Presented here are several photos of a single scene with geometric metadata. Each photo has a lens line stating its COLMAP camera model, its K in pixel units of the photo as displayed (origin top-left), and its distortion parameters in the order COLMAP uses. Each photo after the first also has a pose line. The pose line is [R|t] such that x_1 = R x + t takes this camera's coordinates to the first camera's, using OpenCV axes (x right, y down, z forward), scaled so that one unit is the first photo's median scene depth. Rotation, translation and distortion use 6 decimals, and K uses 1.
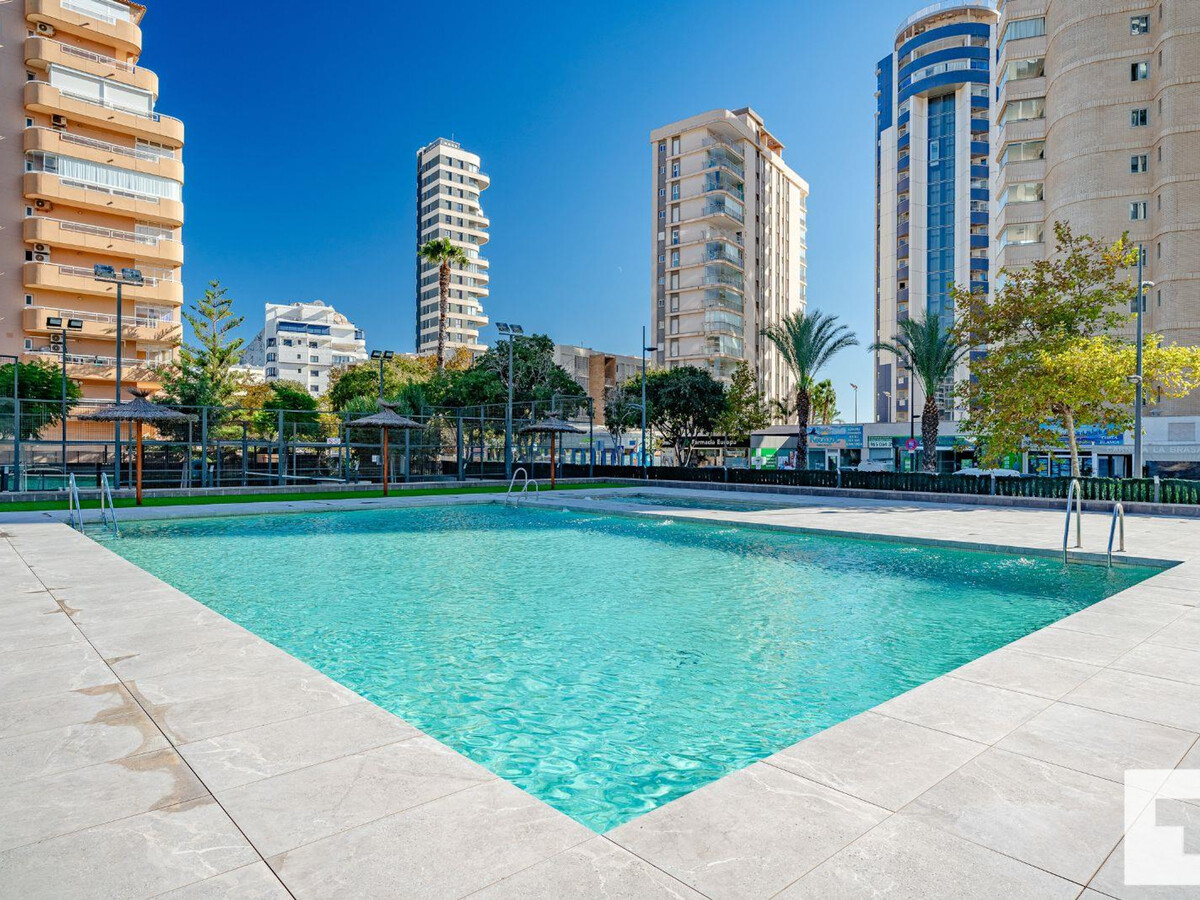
lens RADIAL K [[748.7, 0, 597.3], [0, 748.7, 452.6], [0, 0, 1]] dist [0.001578, 0.000586]
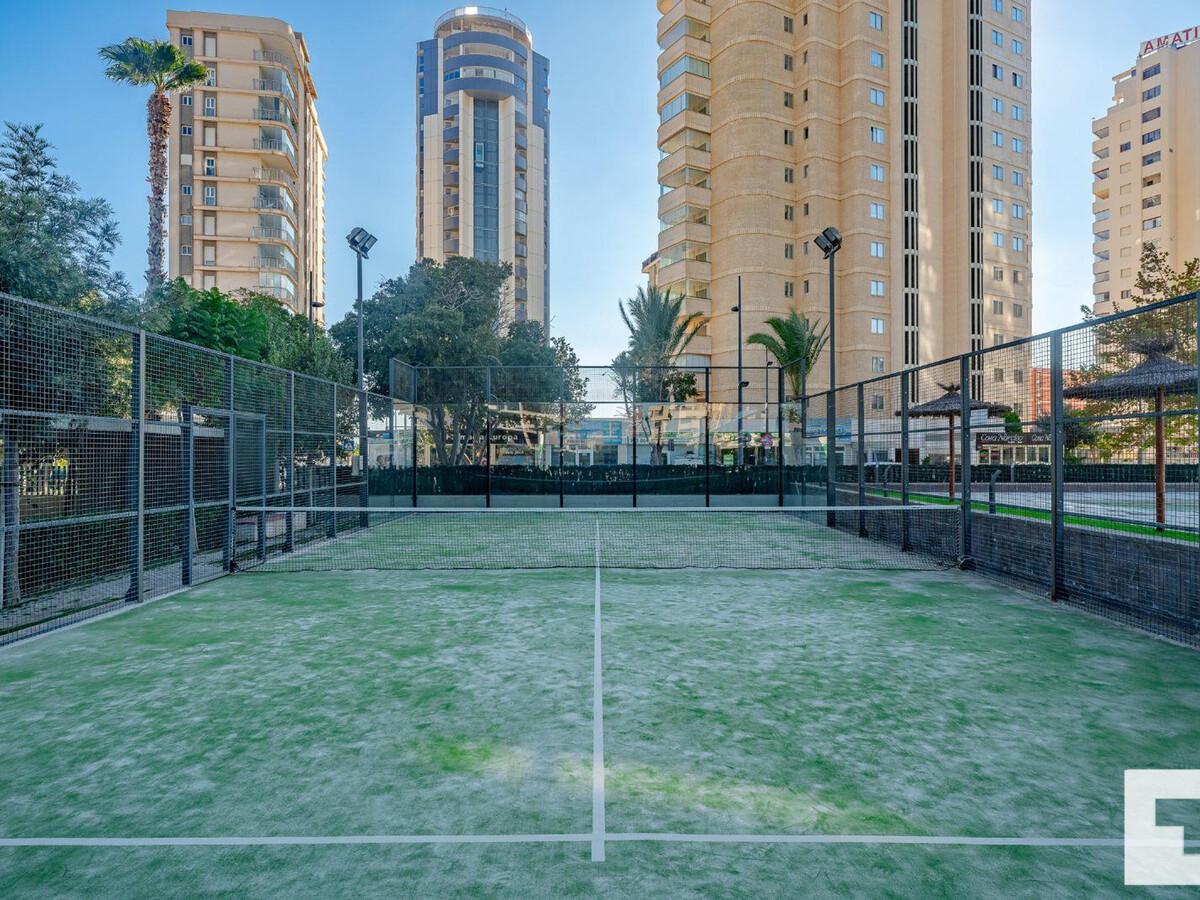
lens RADIAL K [[748.7, 0, 601.1], [0, 748.7, 454.1], [0, 0, 1]] dist [0.001578, 0.000586]
pose [[0.664771, -0.007083, 0.747014, -0.199057], [0.006467, 0.999972, 0.003726, 0.001838], [-0.747019, 0.002354, 0.664798, 0.205552]]
